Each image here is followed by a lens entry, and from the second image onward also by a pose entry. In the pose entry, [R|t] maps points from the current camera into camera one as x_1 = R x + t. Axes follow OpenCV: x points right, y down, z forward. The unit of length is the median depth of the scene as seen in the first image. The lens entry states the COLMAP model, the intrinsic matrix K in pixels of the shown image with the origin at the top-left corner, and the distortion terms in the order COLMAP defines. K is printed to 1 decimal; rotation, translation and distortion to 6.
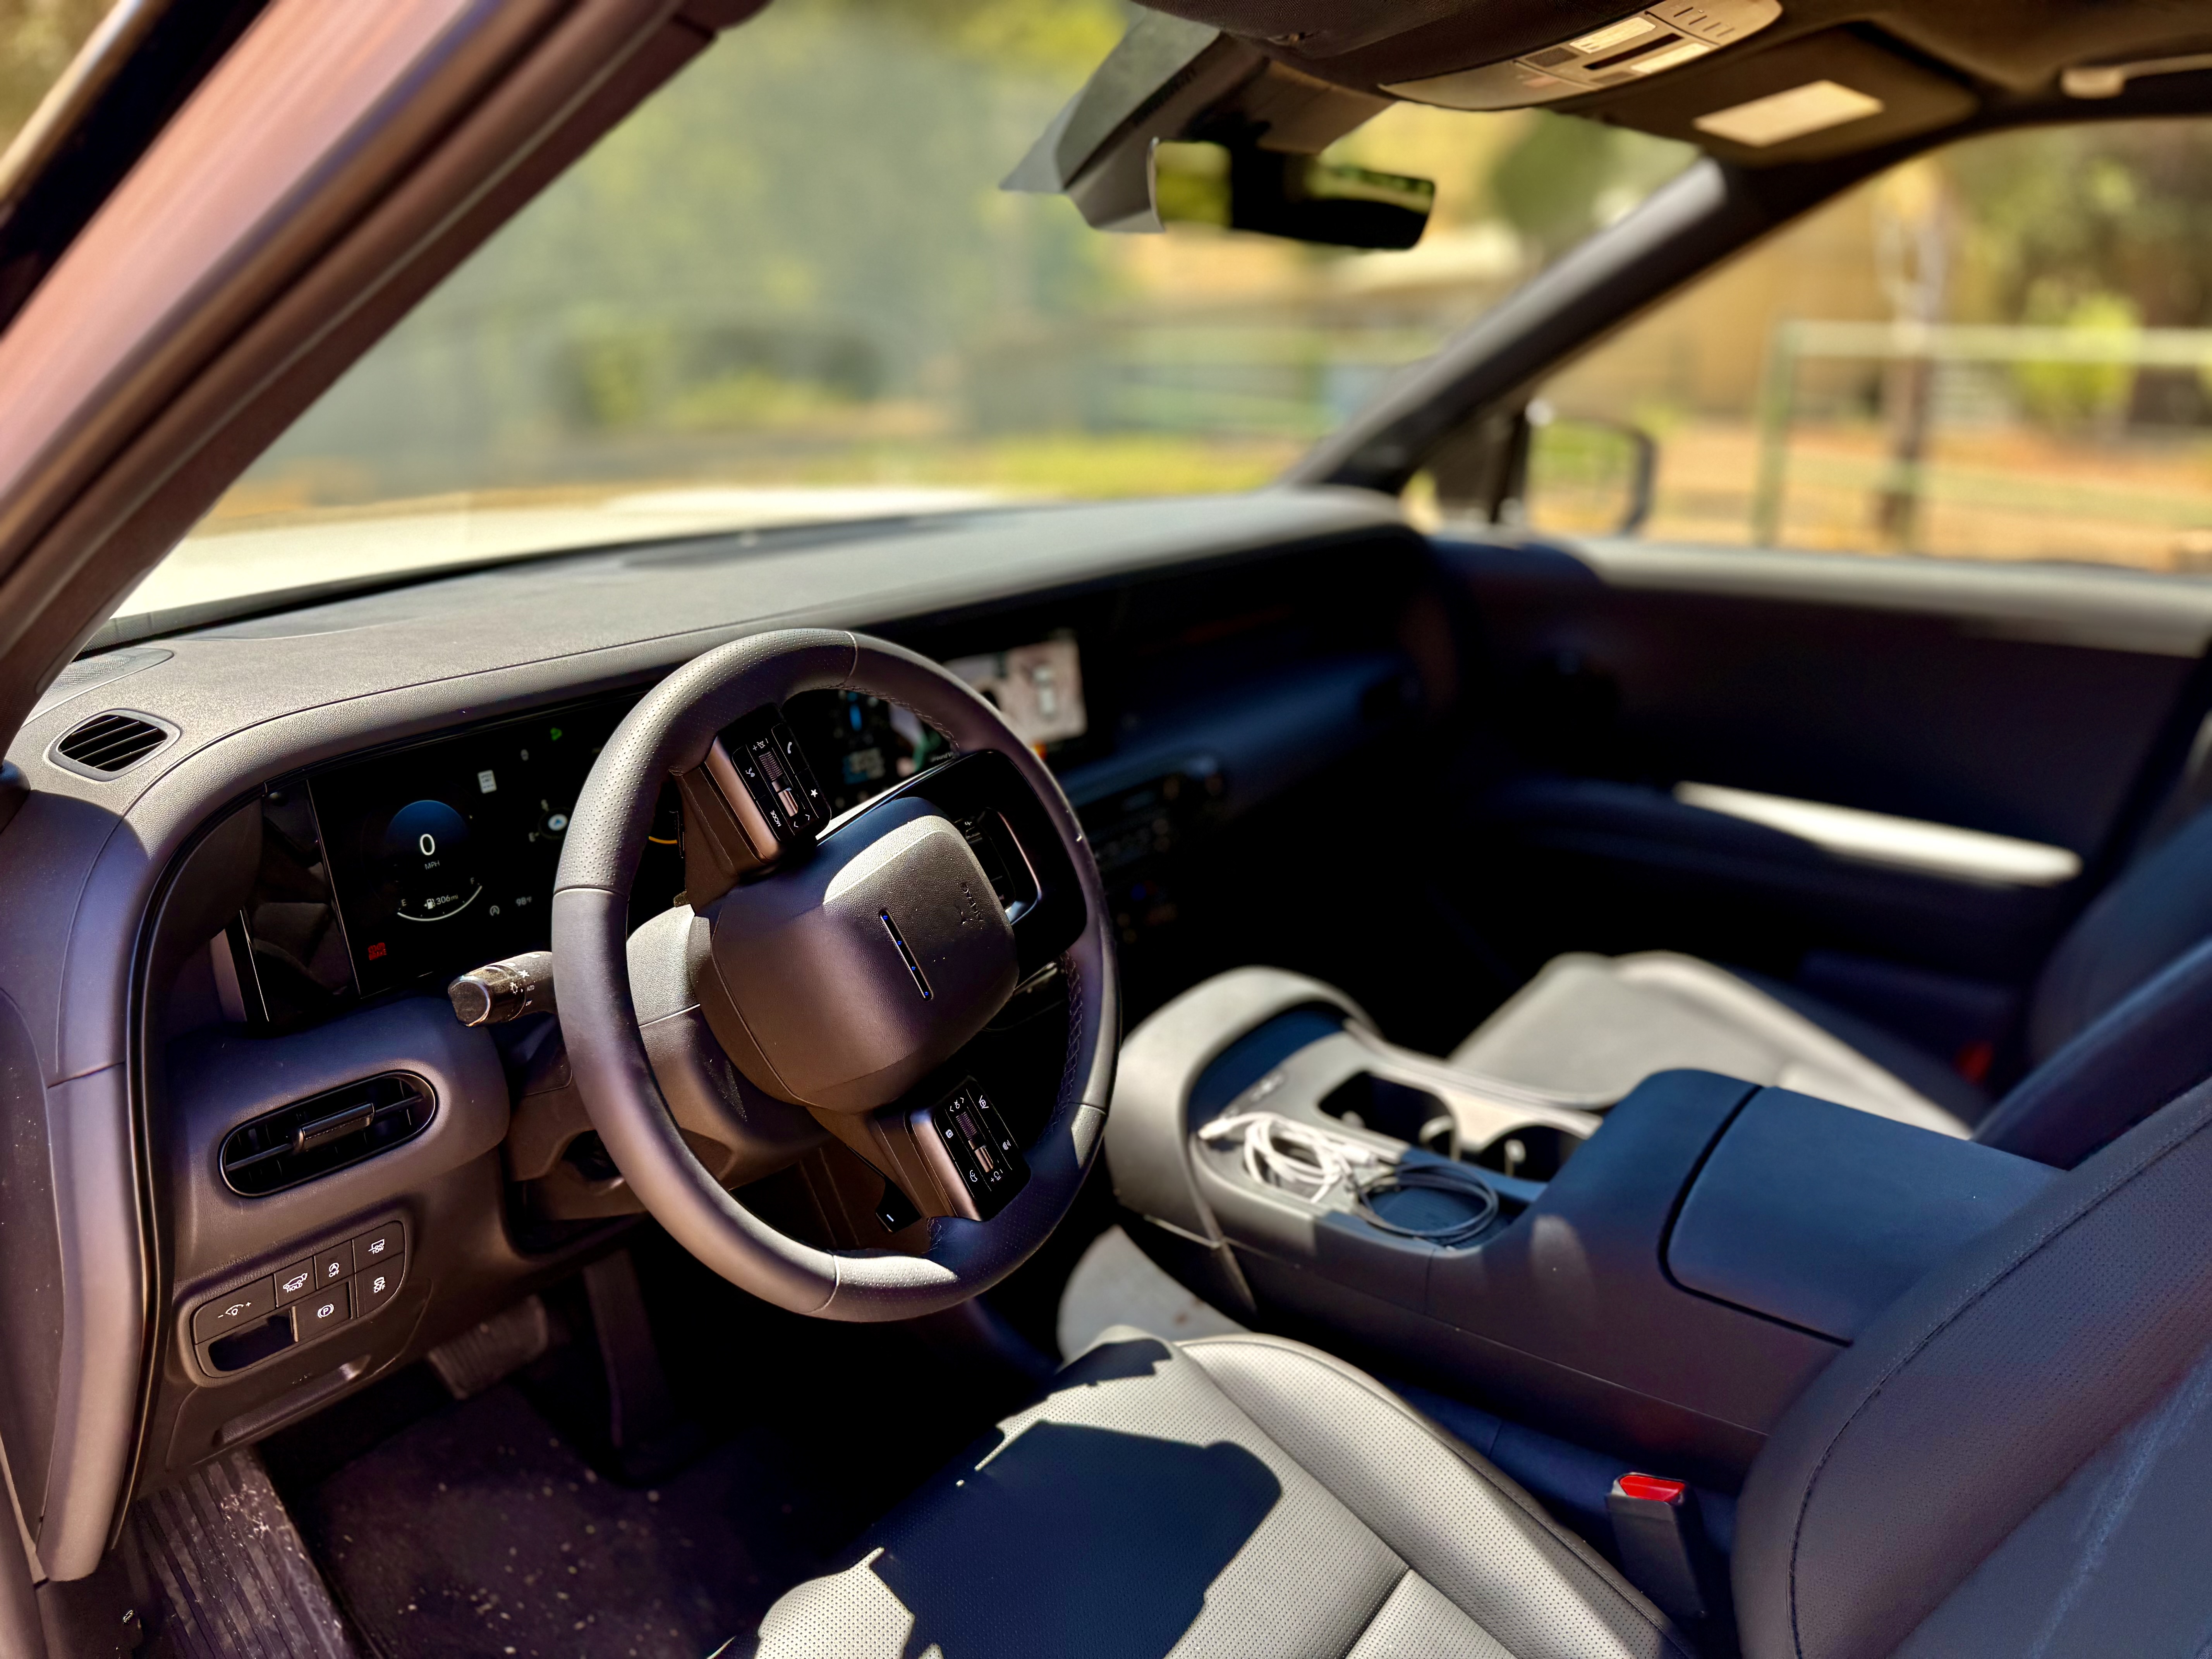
lens RADIAL K [[1542.4, 0, 1106.0], [0, 1542.4, 829.5], [0, 0, 1]] dist [0.001161, -0.000787]
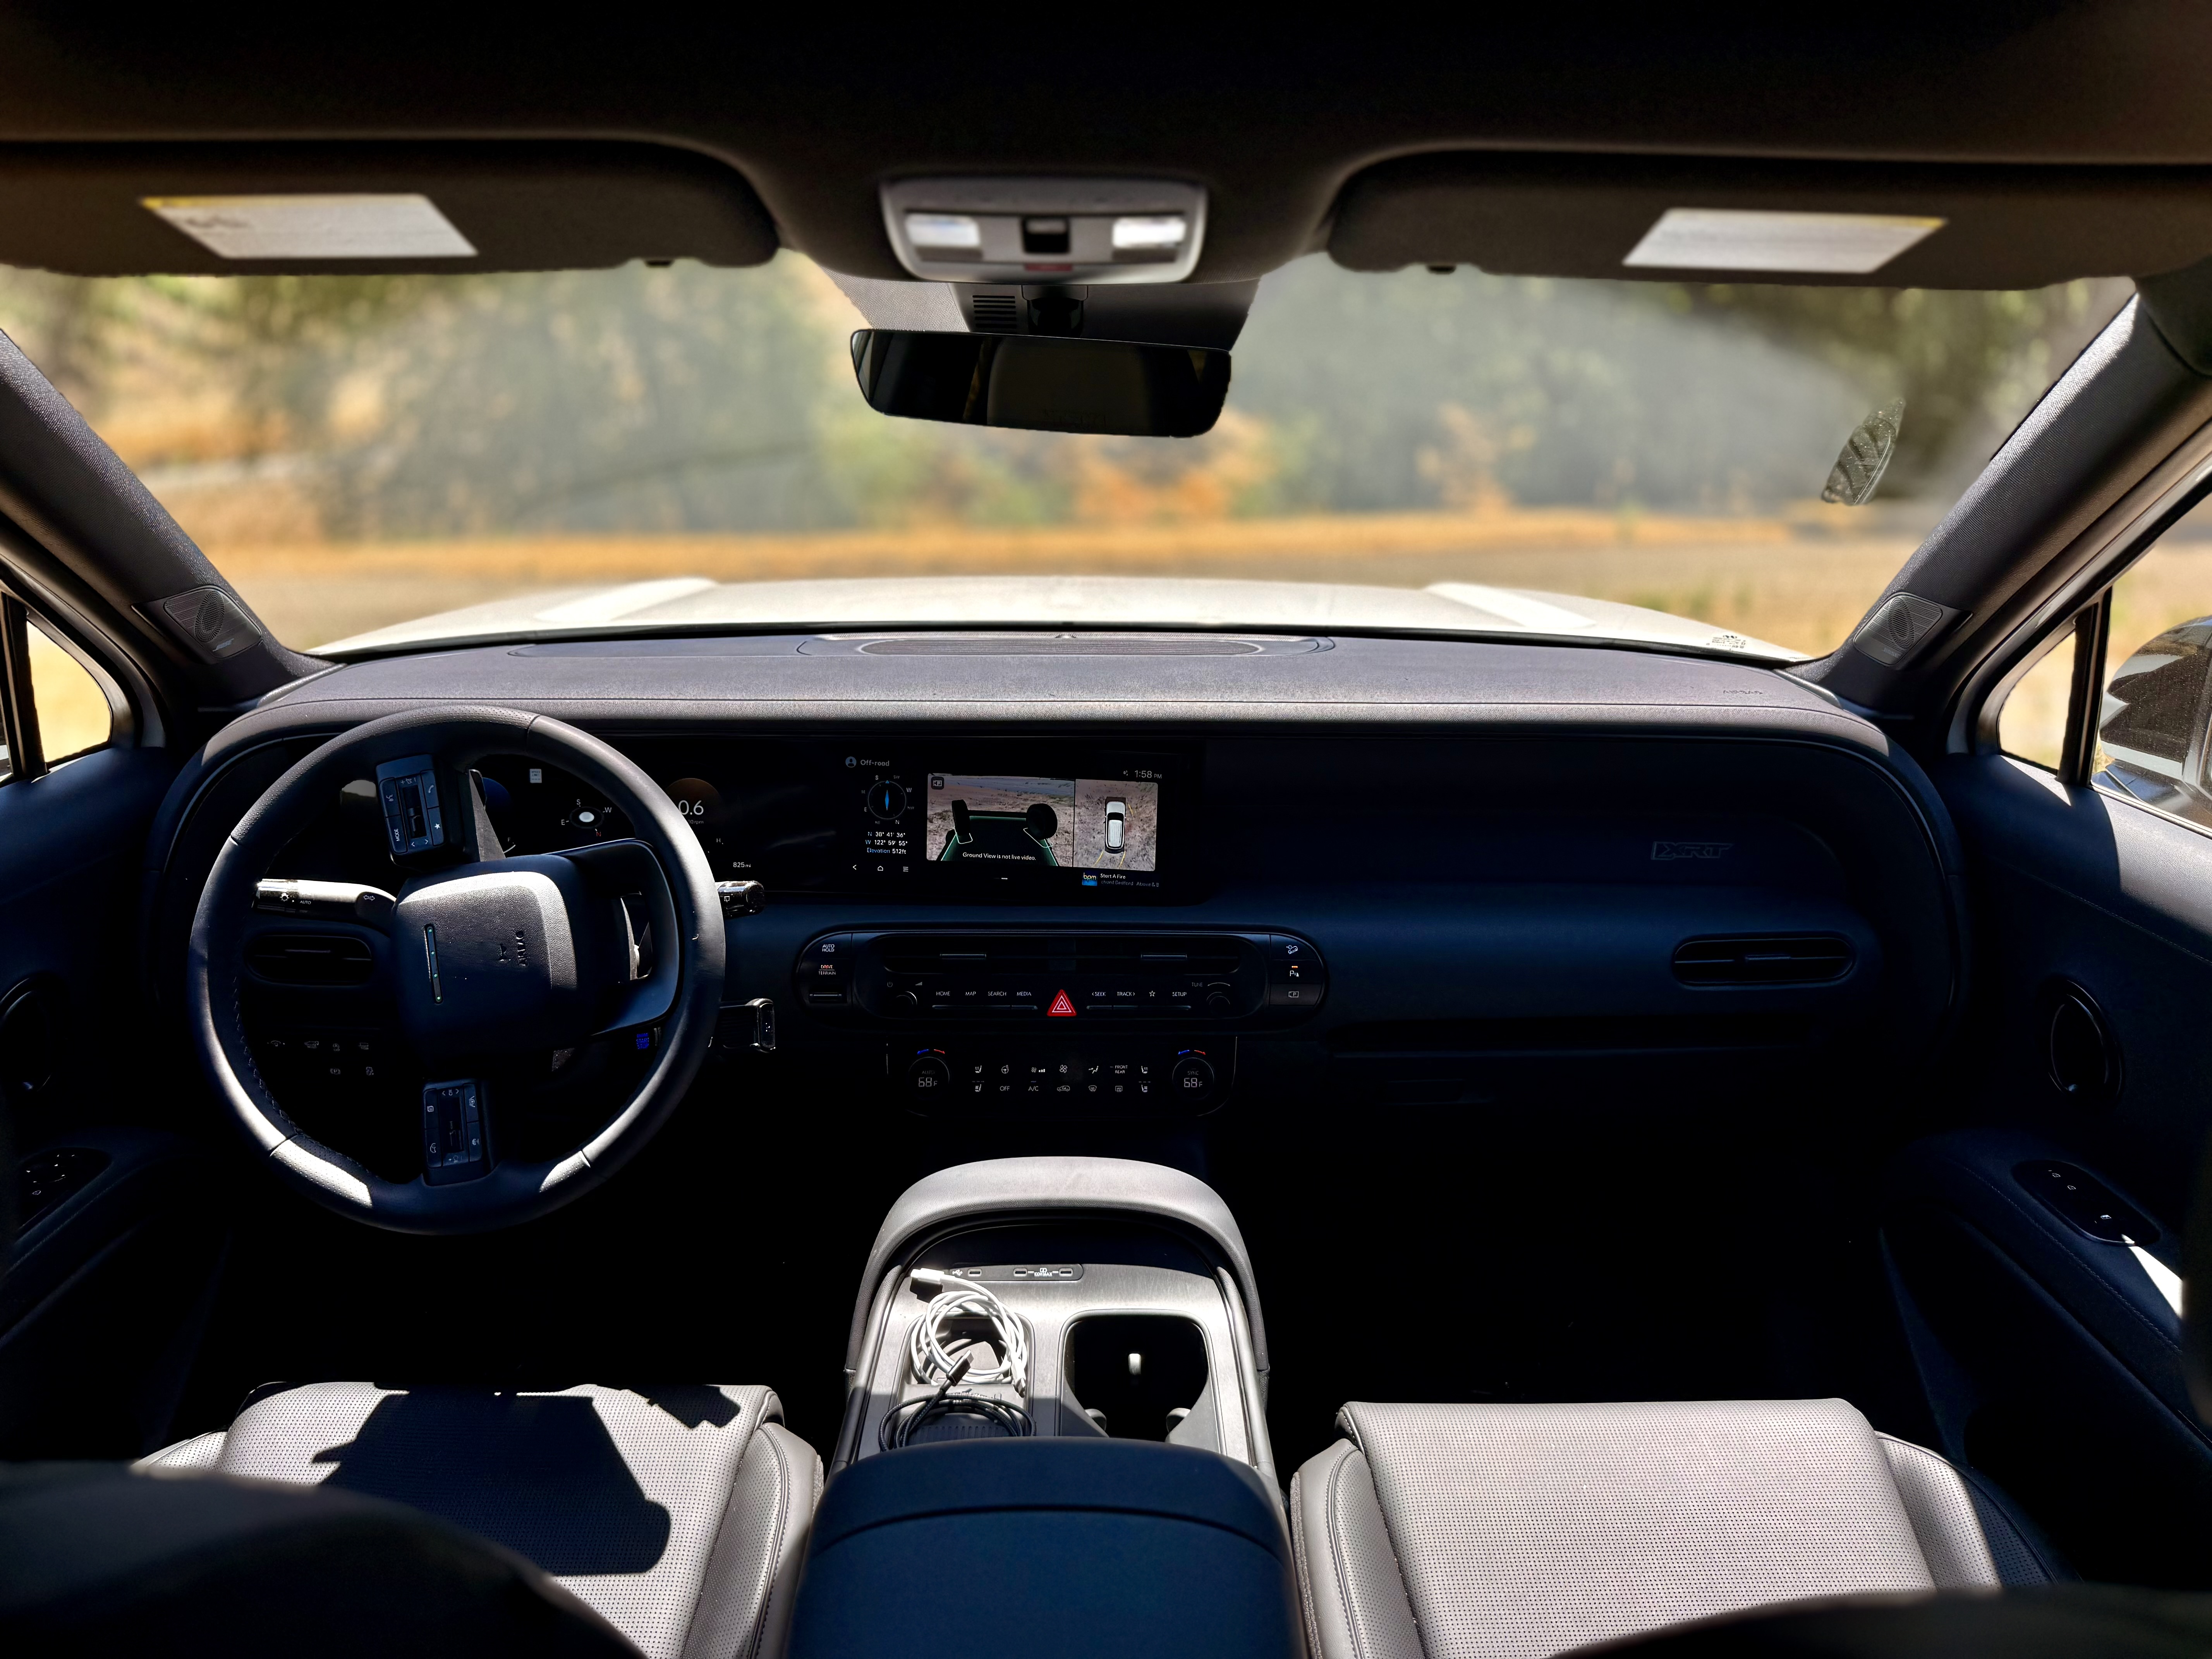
lens RADIAL K [[1542.4, 0, 1106.0], [0, 1542.4, 829.5], [0, 0, 1]] dist [0.001161, -0.000787]
pose [[0.599303, 0.231134, -0.766428, 0.840924], [-0.252578, 0.963102, 0.092944, -0.205528], [0.759631, 0.137881, 0.635570, 0.413986]]
